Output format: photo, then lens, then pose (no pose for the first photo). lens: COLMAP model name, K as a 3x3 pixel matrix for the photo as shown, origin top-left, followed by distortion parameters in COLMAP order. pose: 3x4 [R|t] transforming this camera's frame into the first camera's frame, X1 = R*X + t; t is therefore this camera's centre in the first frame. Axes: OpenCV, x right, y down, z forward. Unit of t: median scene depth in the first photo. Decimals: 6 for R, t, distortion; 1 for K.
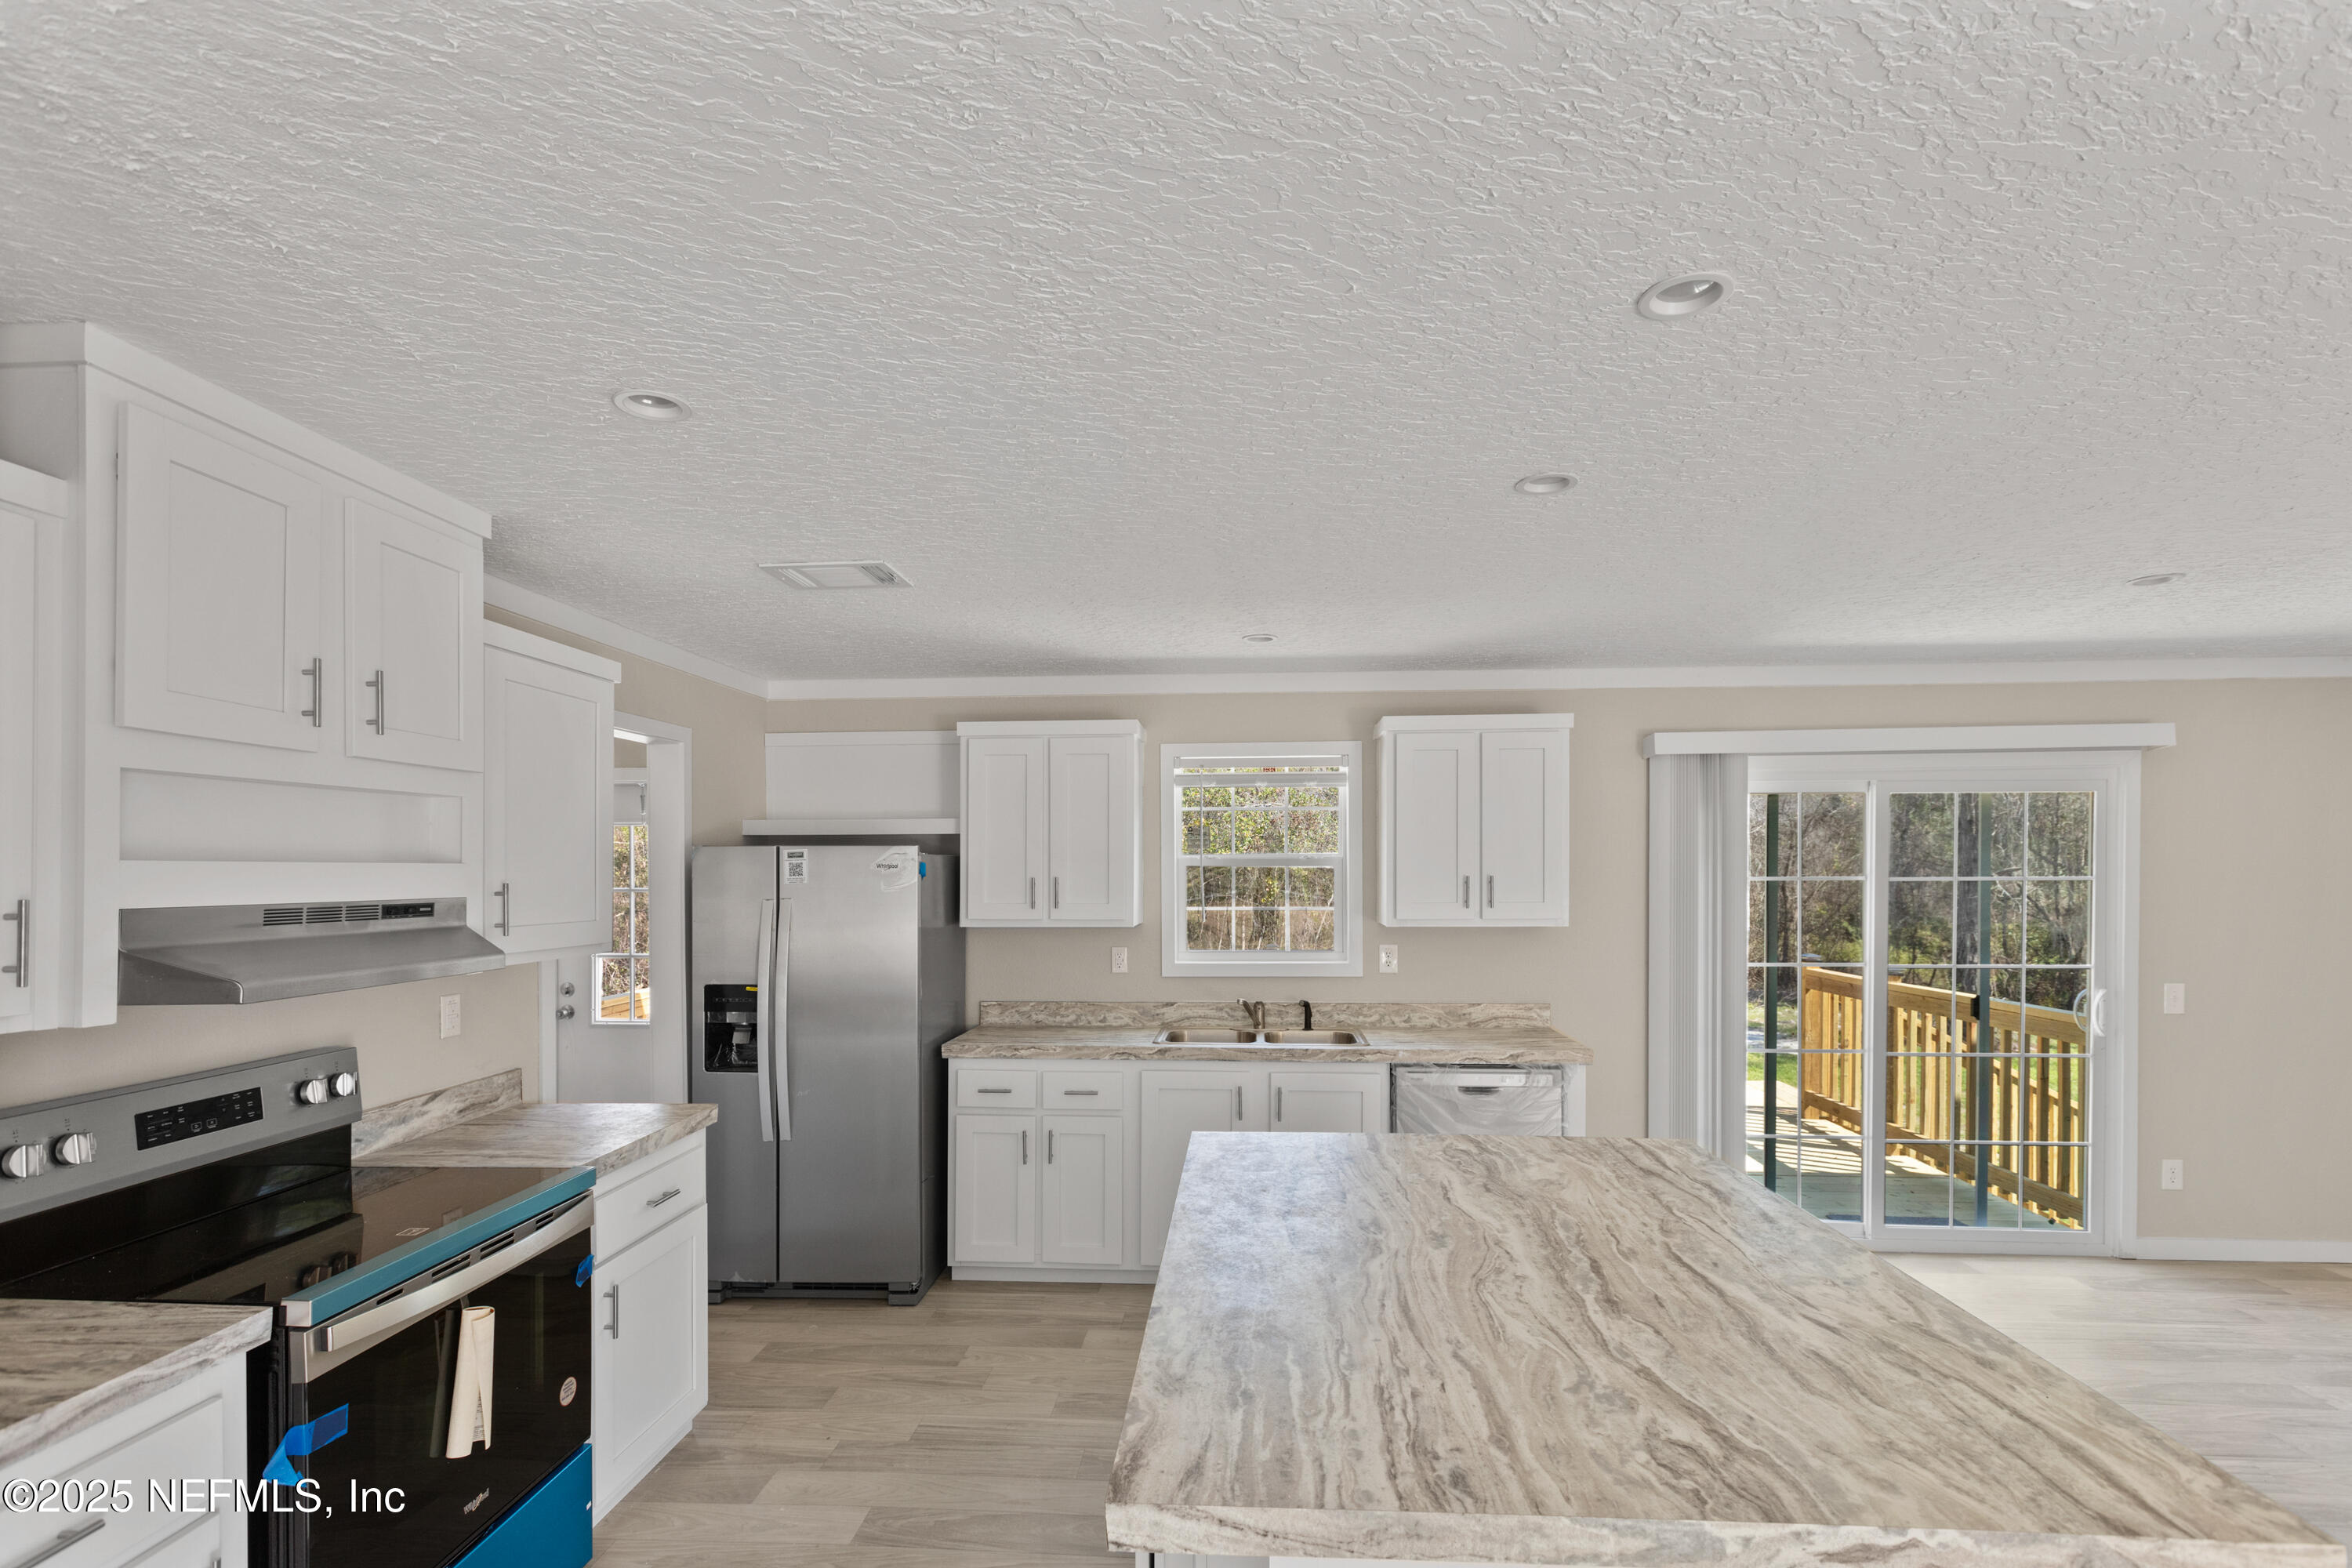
lens RADIAL K [[1078.1, 0, 1179.0], [0, 1078.1, 880.6], [0, 0, 1]] dist [0.005575, -0.000999]
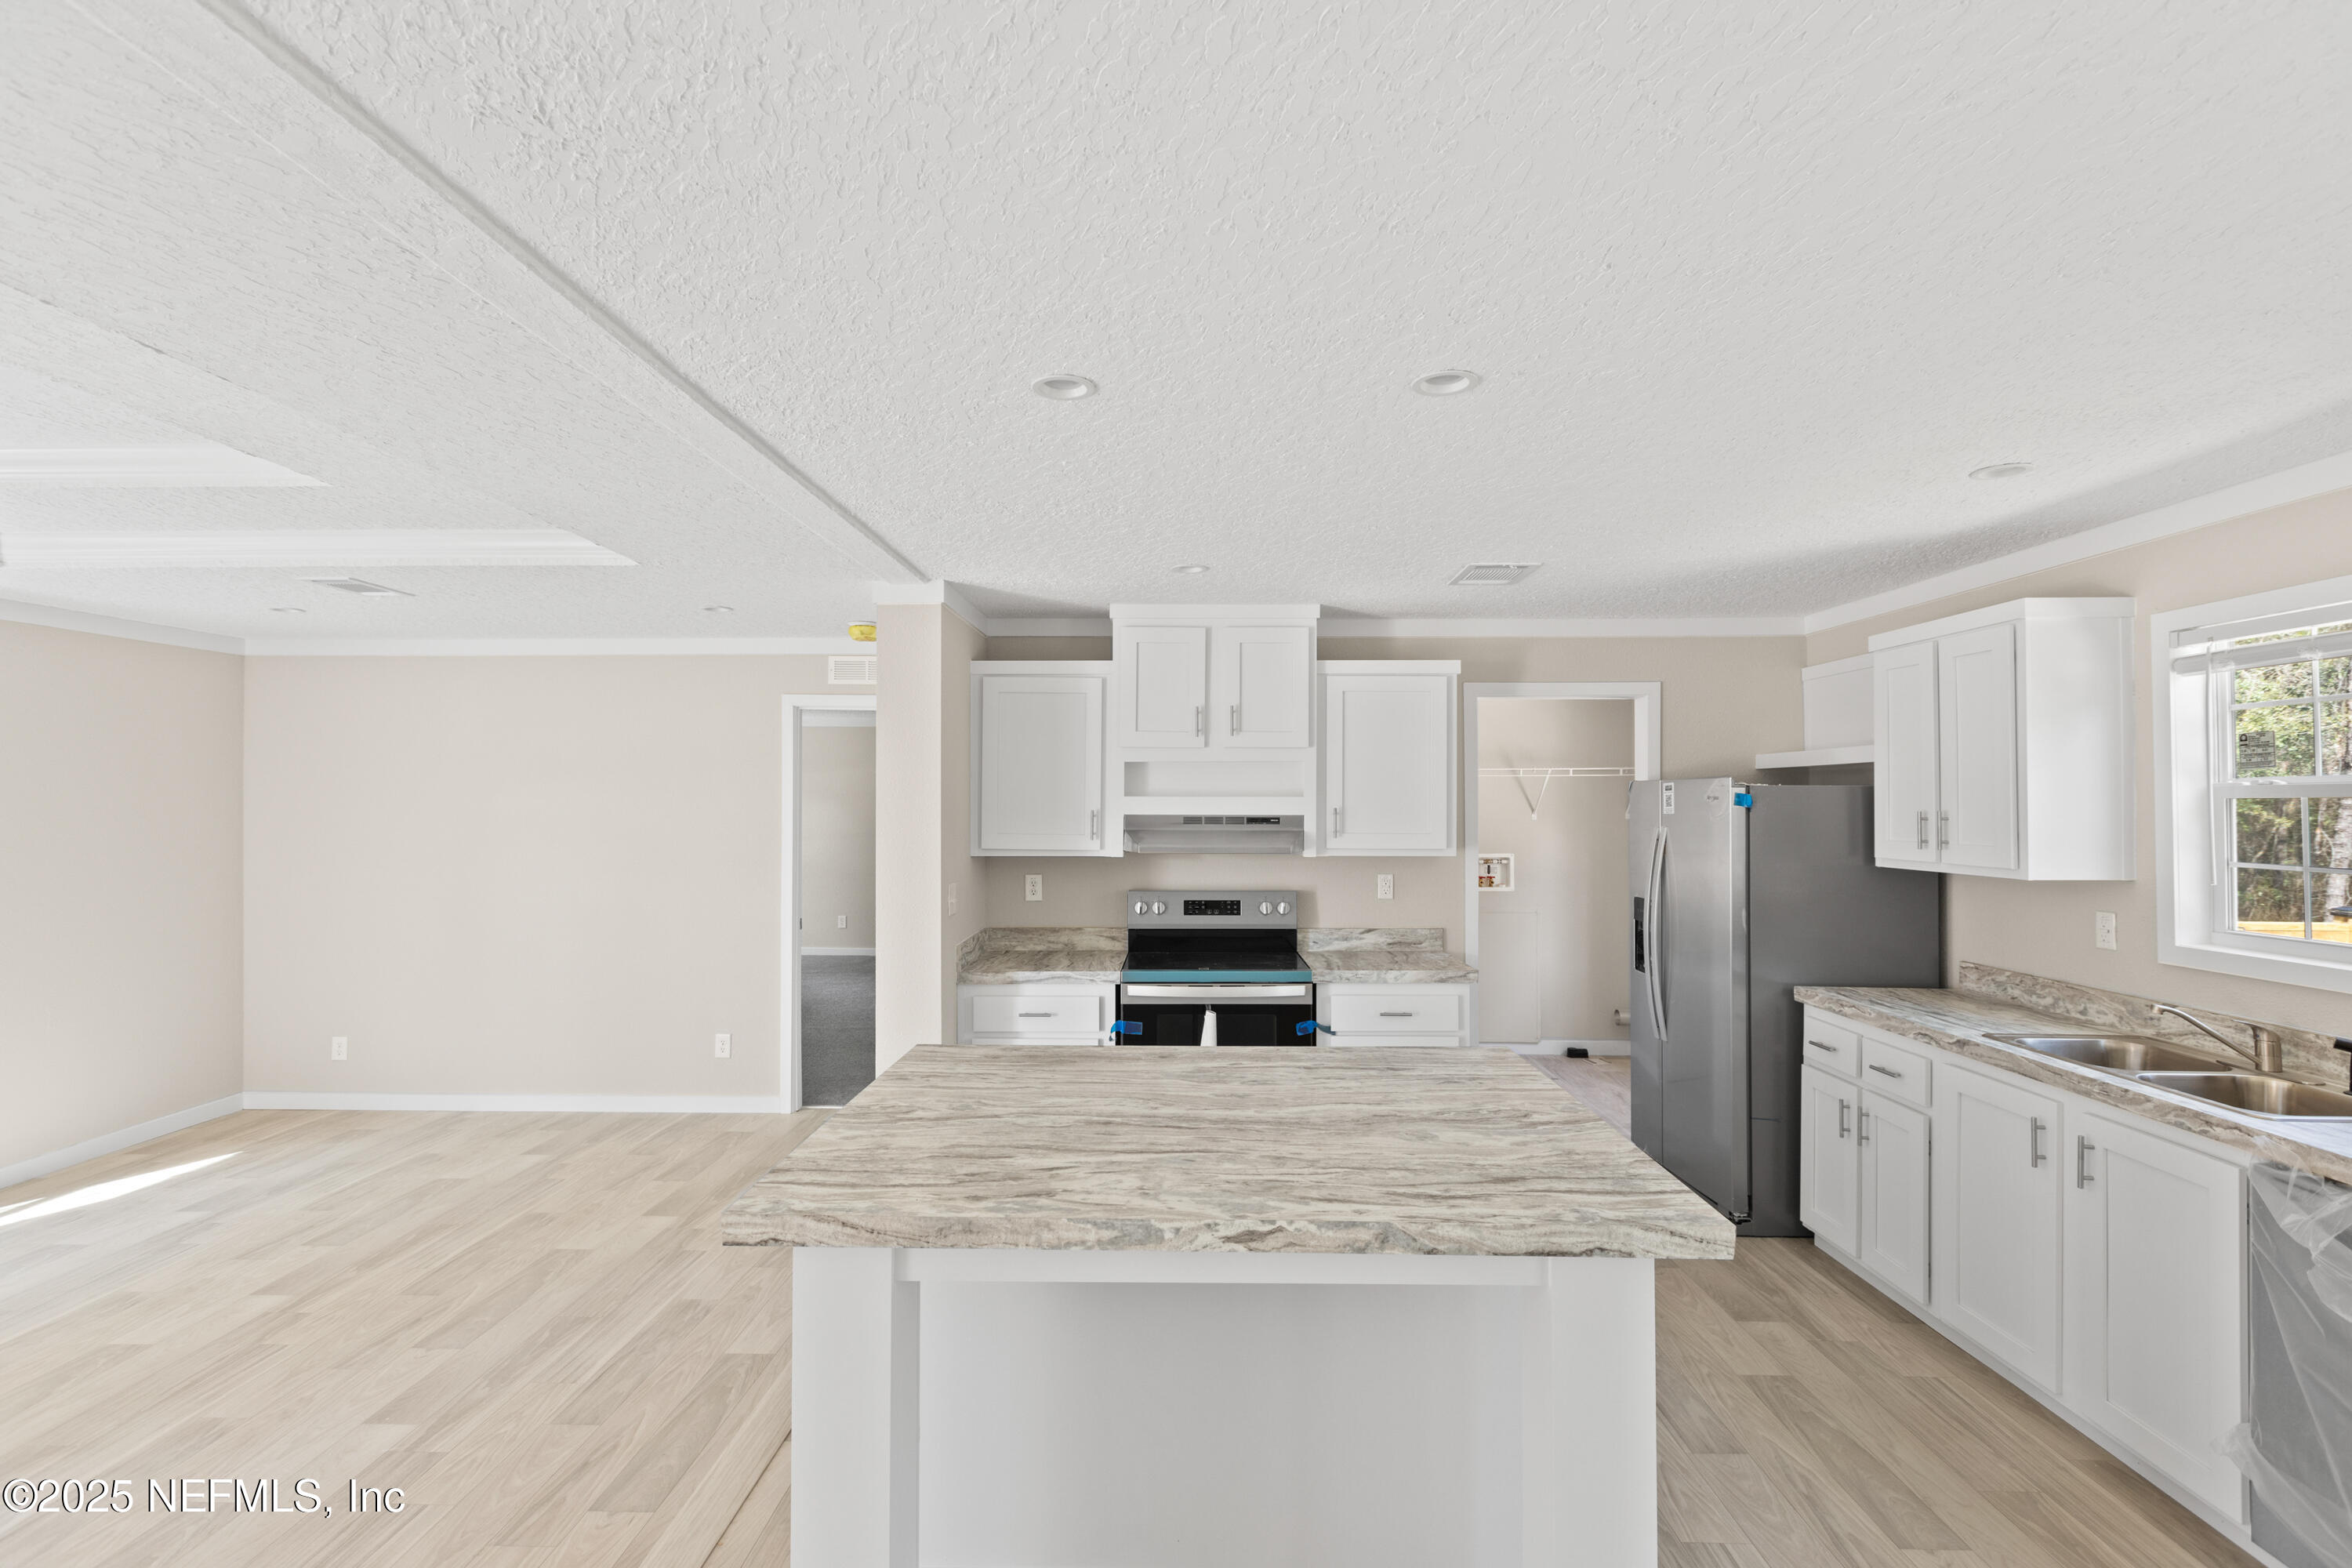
lens RADIAL K [[1078.1, 0, 1171.9], [0, 1078.1, 783.9], [0, 0, 1]] dist [0.005575, -0.000999]
pose [[0.042962, -0.015954, -0.998949, 1.357743], [-0.011551, 0.999798, -0.016464, -0.006107], [0.999010, 0.012246, 0.042769, 0.793786]]
